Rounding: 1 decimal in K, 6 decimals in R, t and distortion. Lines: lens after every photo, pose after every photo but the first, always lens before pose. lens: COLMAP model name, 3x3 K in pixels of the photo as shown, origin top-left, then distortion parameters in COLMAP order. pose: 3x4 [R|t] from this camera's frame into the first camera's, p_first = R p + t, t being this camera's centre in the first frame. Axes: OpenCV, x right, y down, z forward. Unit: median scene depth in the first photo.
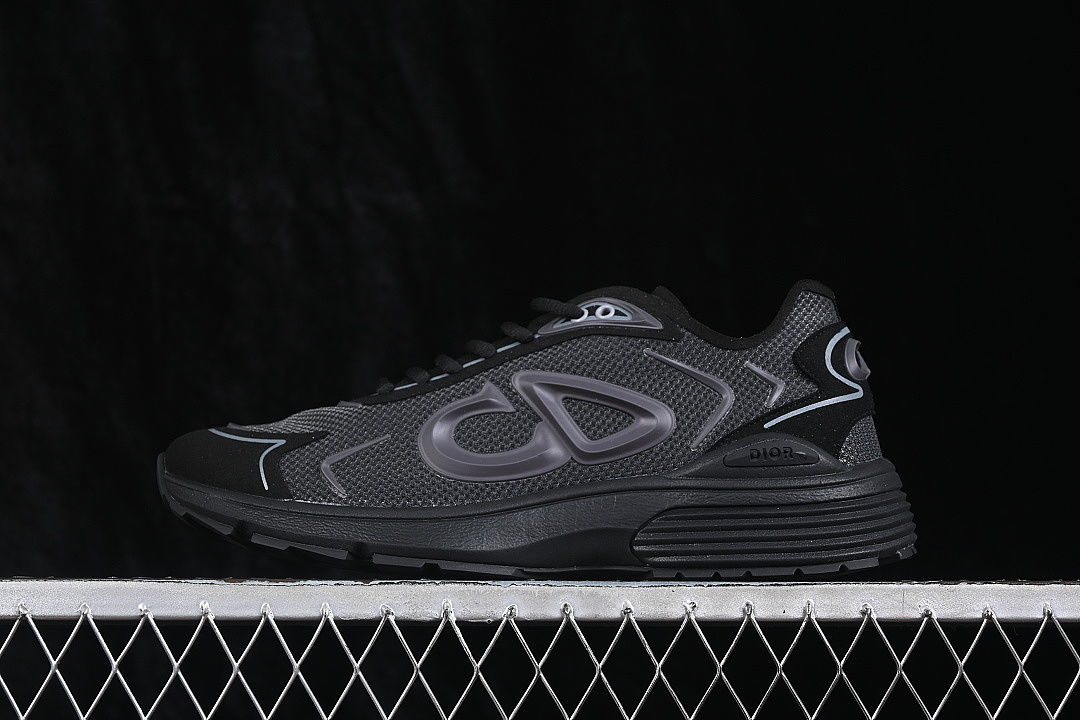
lens RADIAL K [[2577.8, 0, 540.2], [0, 2577.8, 348.6], [0, 0, 1]] dist [0.034496, 0.000000]
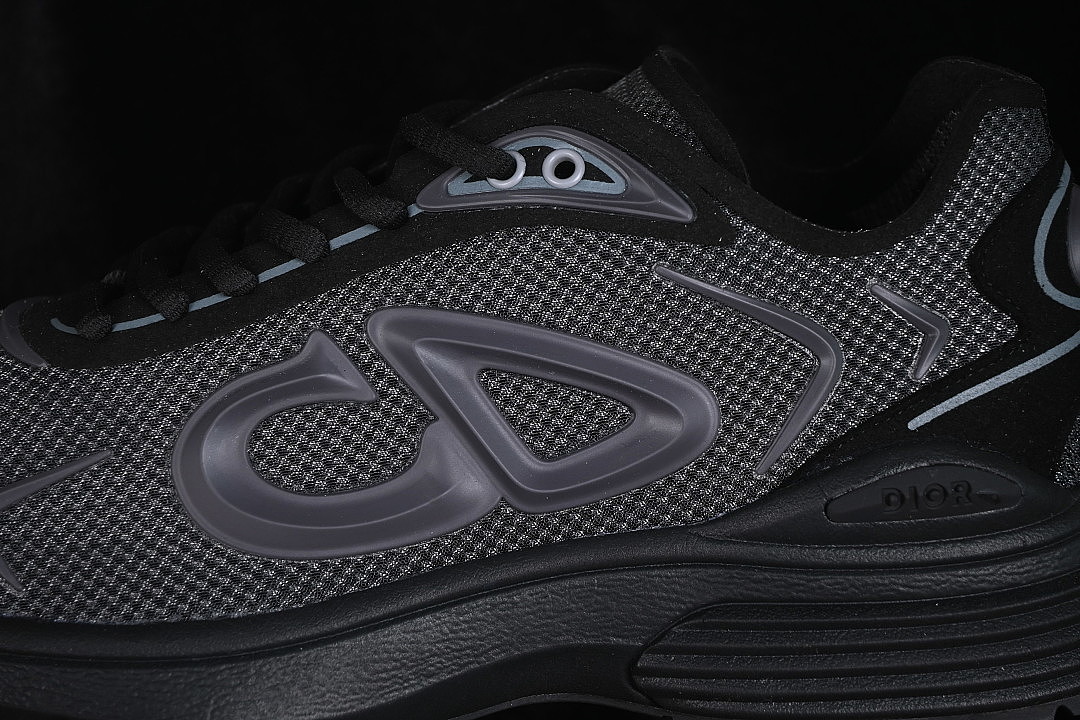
lens RADIAL K [[2577.8, 0, 531.6], [0, 2577.8, 360.2], [0, 0, 1]] dist [0.034496, 0.000000]
pose [[0.996175, -0.040083, 0.077643, -0.017950], [0.008177, 0.927440, 0.373882, -0.156763], [-0.086995, -0.371818, 0.924221, 0.568279]]
